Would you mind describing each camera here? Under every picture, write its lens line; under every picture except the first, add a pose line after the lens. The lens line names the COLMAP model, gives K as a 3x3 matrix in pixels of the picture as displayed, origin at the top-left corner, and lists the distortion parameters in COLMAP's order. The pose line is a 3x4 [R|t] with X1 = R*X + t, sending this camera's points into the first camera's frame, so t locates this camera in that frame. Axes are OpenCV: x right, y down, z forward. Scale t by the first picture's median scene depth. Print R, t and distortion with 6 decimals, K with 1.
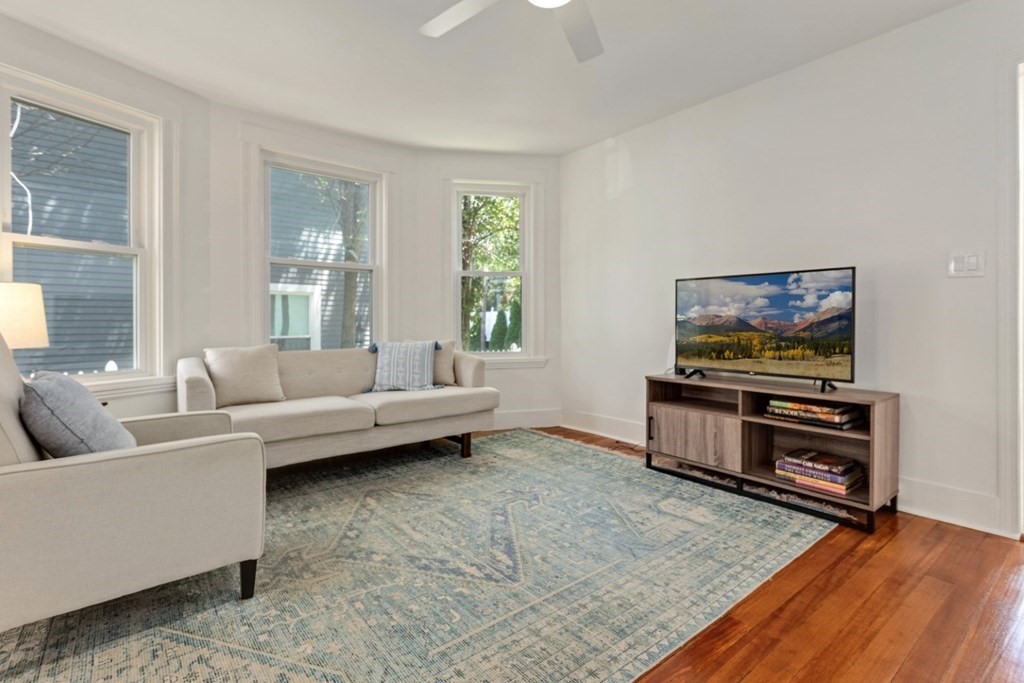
lens RADIAL K [[500.2, 0, 521.3], [0, 500.2, 322.8], [0, 0, 1]] dist [-0.000855, 0.002265]
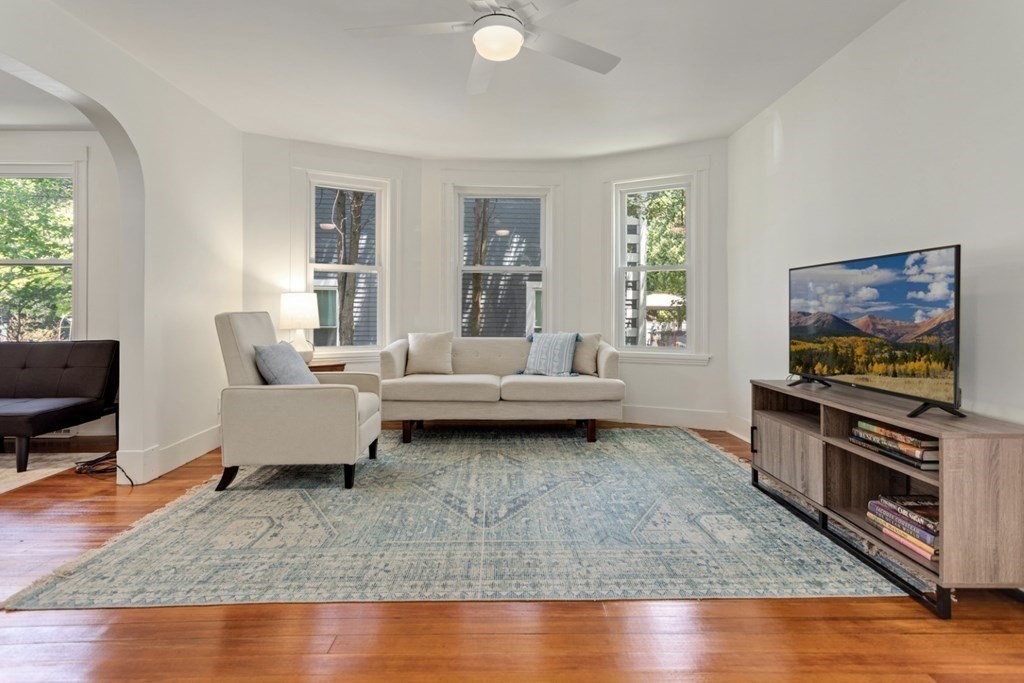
lens RADIAL K [[500.2, 0, 484.7], [0, 500.2, 309.4], [0, 0, 1]] dist [-0.000855, 0.002265]
pose [[0.775486, 0.001387, -0.631363, 0.554275], [-0.009321, 0.999914, -0.009252, -0.007219], [0.631296, 0.013060, 0.775432, 0.020409]]
